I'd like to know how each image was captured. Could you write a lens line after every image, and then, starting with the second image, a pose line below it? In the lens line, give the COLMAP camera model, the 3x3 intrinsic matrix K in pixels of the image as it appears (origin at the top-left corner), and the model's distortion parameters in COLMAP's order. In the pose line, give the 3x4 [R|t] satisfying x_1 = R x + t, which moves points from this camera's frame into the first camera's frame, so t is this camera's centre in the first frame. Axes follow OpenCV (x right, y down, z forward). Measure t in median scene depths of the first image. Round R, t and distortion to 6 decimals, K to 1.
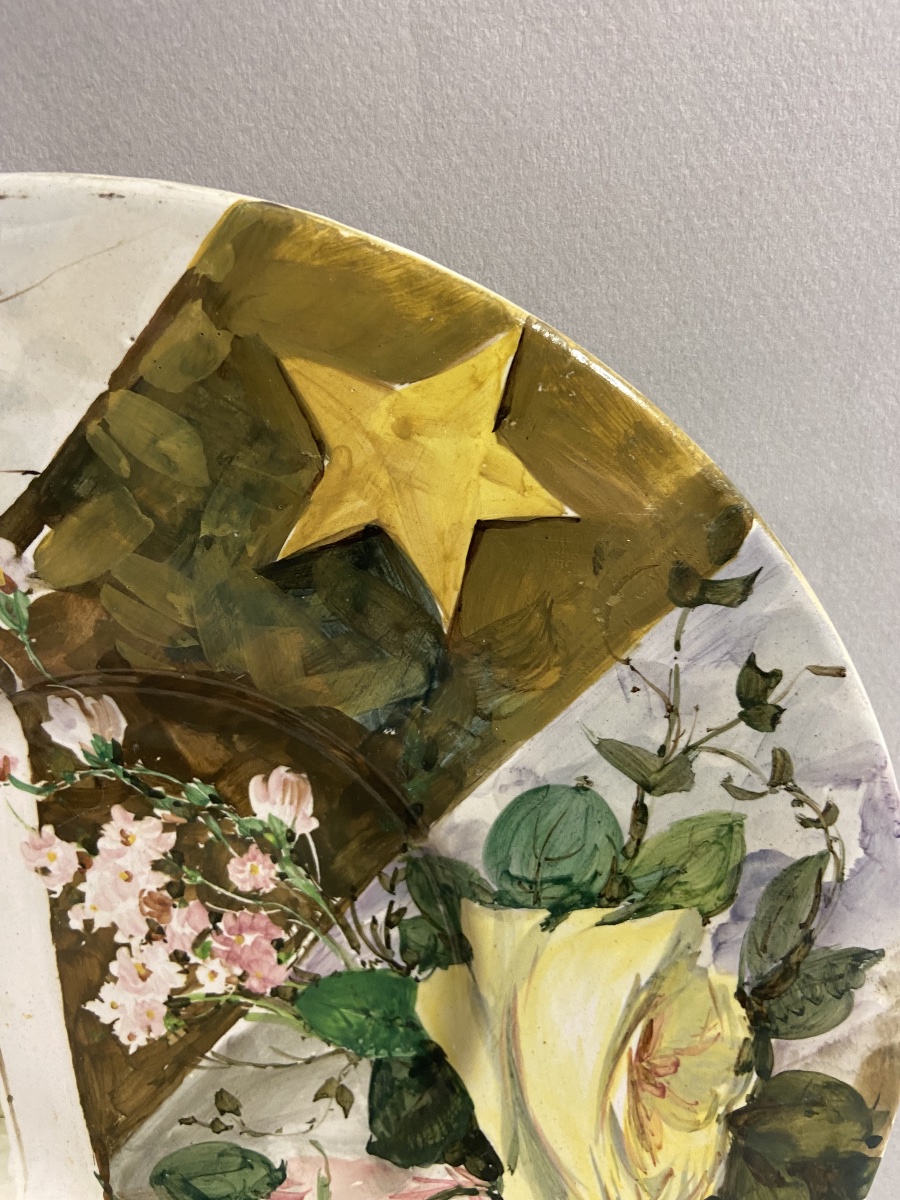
lens RADIAL K [[907.8, 0, 455.8], [0, 907.8, 566.3], [0, 0, 1]] dist [0.112541, -0.167609]
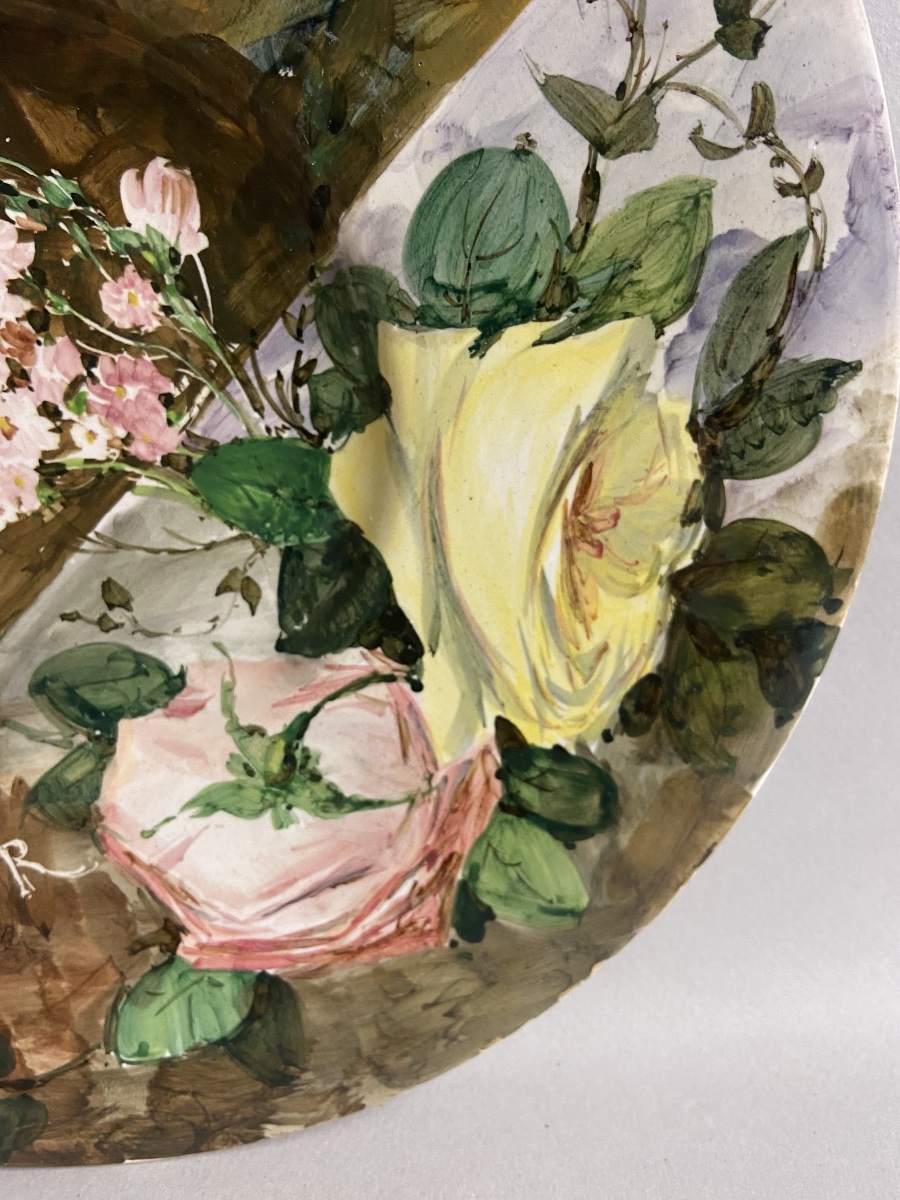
lens RADIAL K [[907.8, 0, 460.0], [0, 907.8, 581.2], [0, 0, 1]] dist [0.112541, -0.167609]
pose [[0.998802, 0.015622, 0.046376, 0.046272], [-0.021696, 0.990812, 0.133498, 0.482667], [-0.043864, -0.134344, 0.989963, 0.121156]]
